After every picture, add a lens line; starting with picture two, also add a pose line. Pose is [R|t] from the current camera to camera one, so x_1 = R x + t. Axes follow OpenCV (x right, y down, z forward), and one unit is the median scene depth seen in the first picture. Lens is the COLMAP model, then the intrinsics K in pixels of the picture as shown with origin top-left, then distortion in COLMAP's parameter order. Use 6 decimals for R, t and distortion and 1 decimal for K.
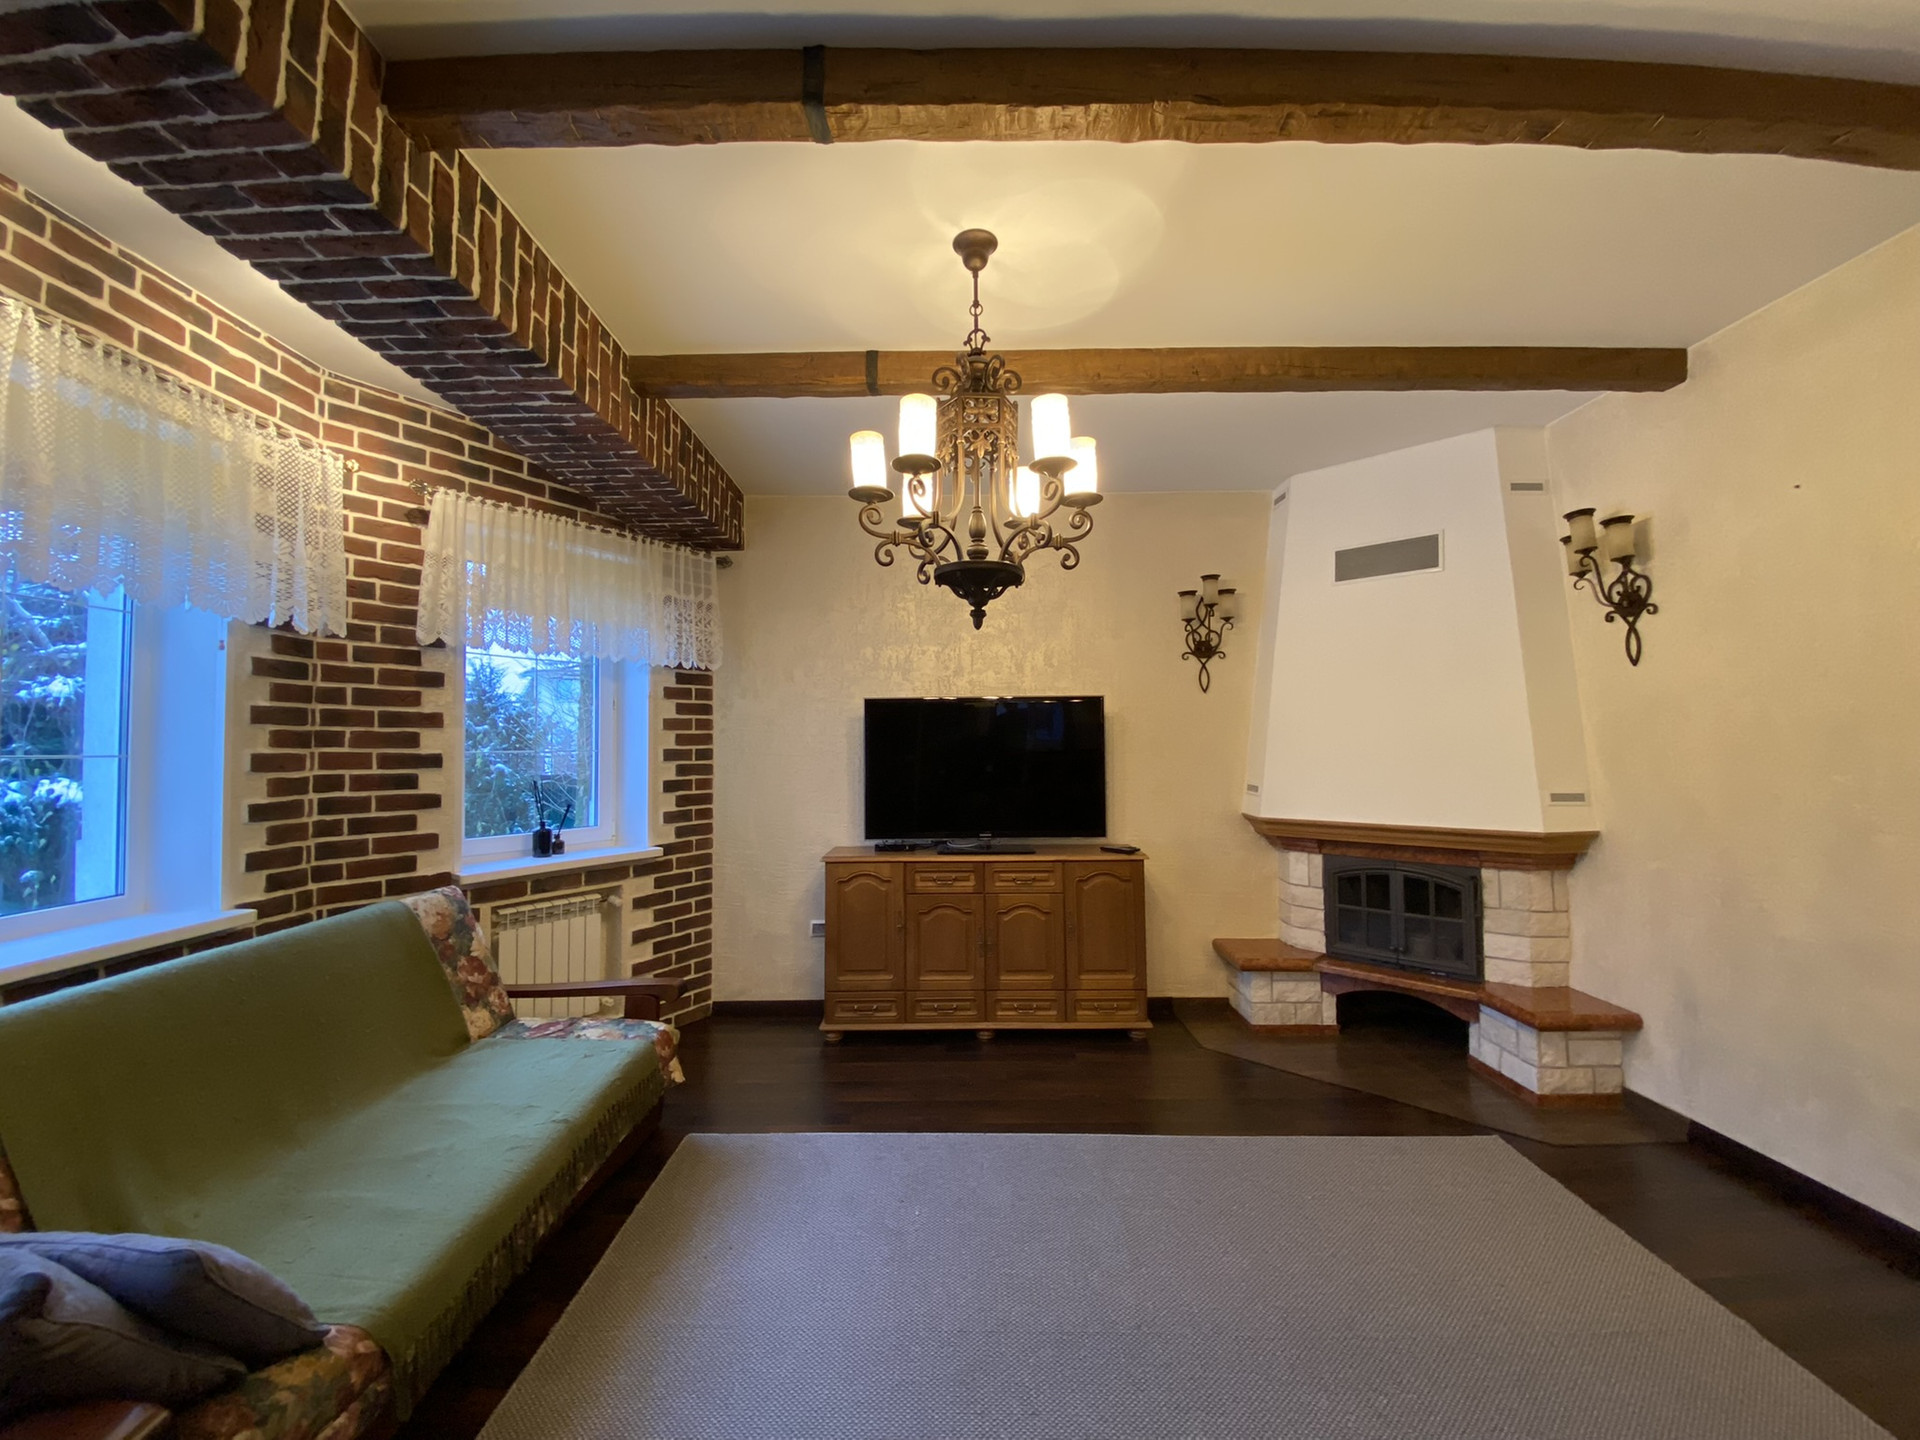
lens RADIAL K [[769.9, 0, 952.5], [0, 769.9, 727.4], [0, 0, 1]] dist [0.016564, -0.009991]
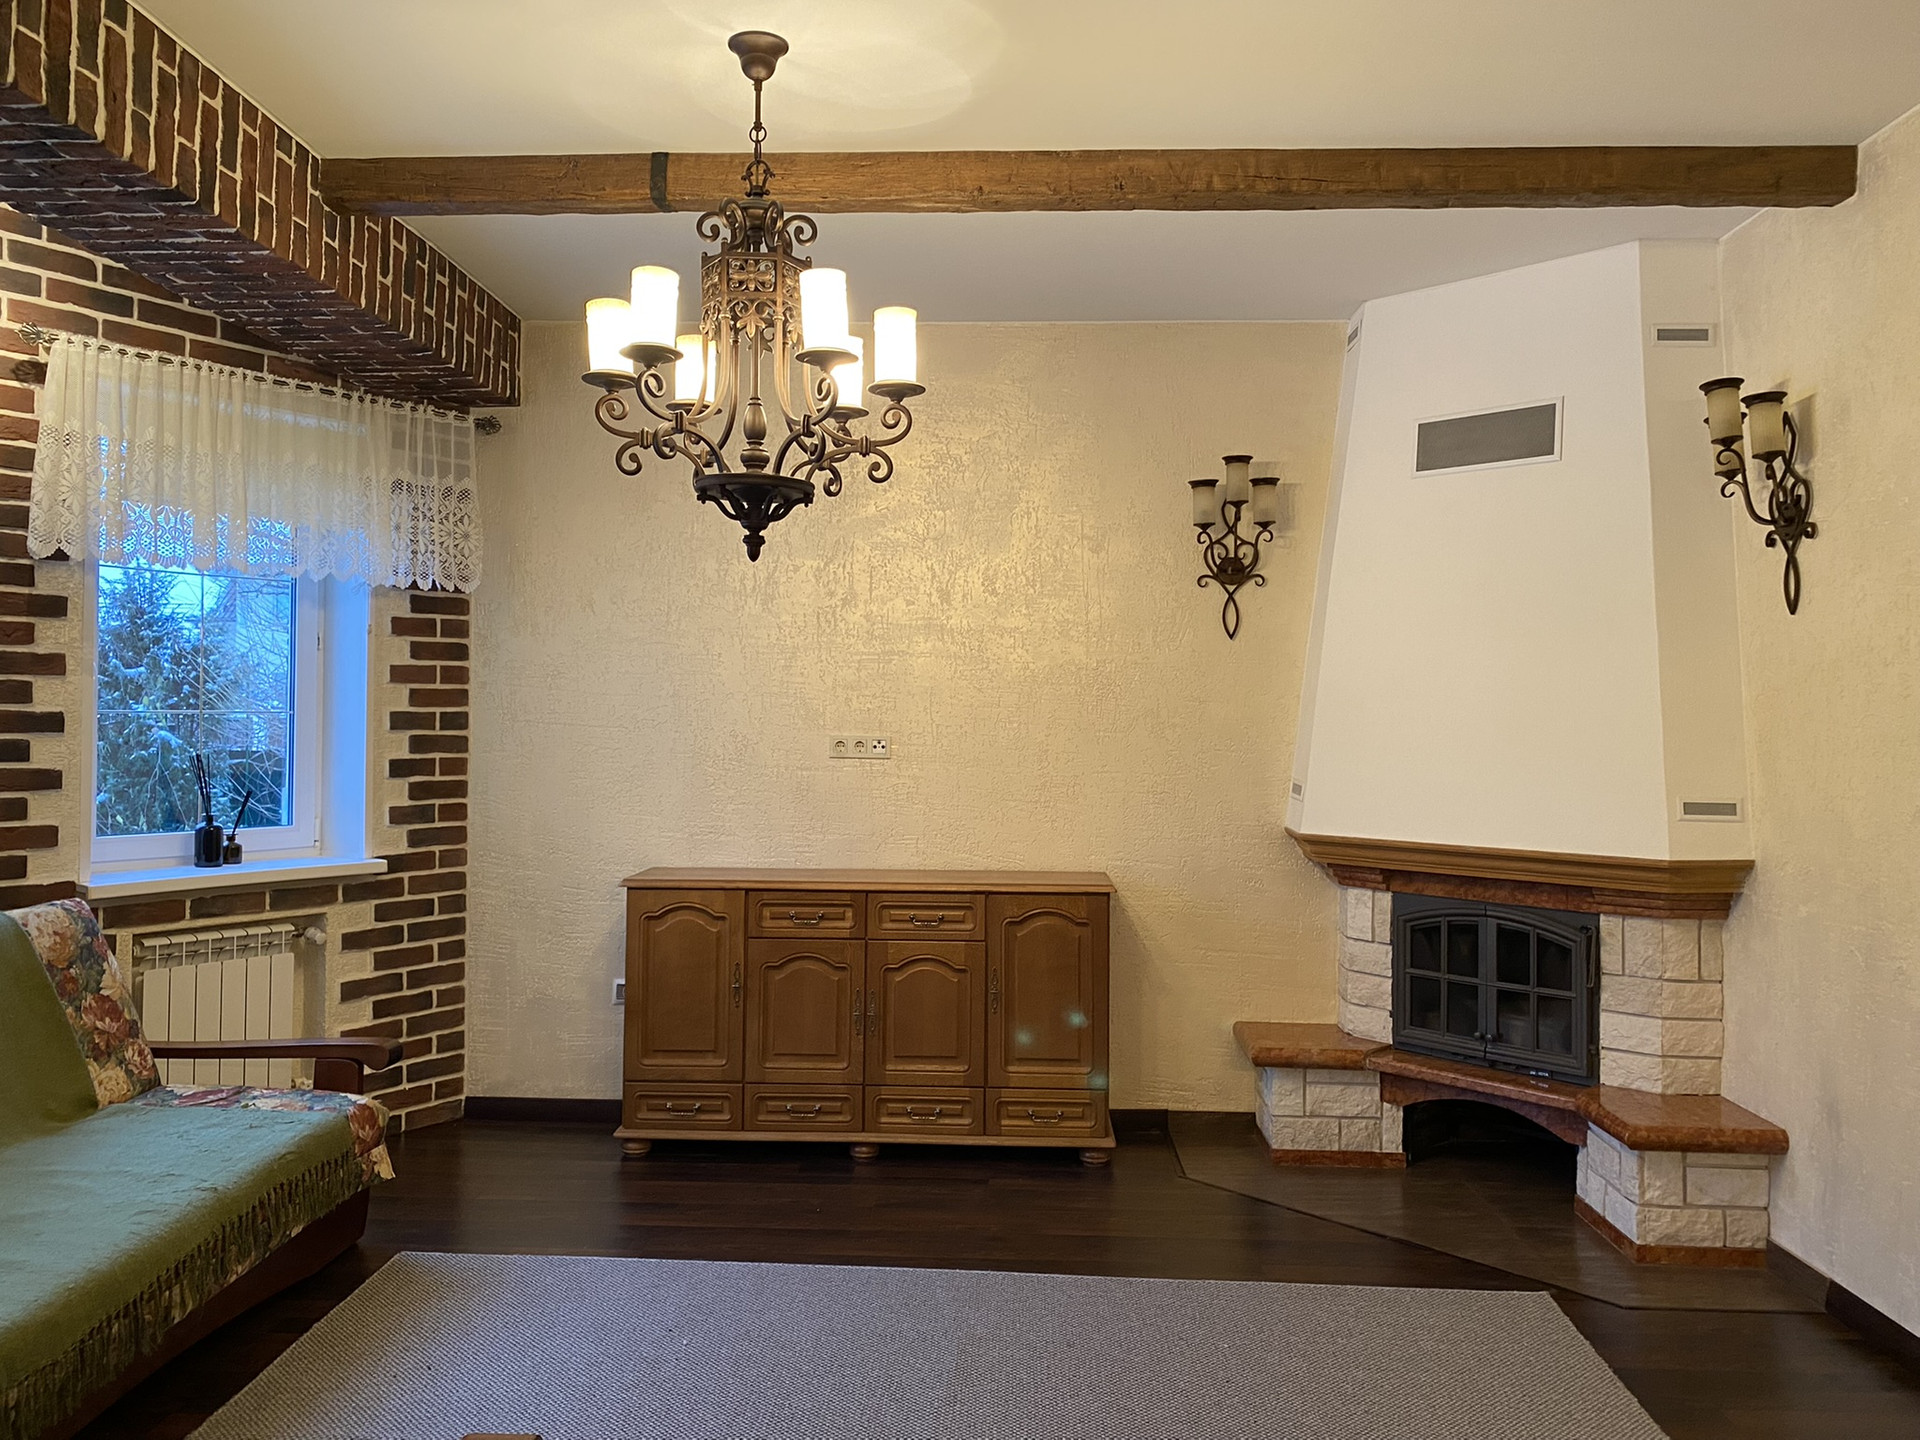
lens RADIAL K [[1460.2, 0, 959.9], [0, 1460.2, 711.1], [0, 0, 1]] dist [0.007532, 0.013211]
pose [[0.999031, 0.018287, -0.040037, 0.213784], [-0.017421, 0.999609, 0.021881, -0.010844], [0.040422, -0.021162, 0.998959, -0.307419]]
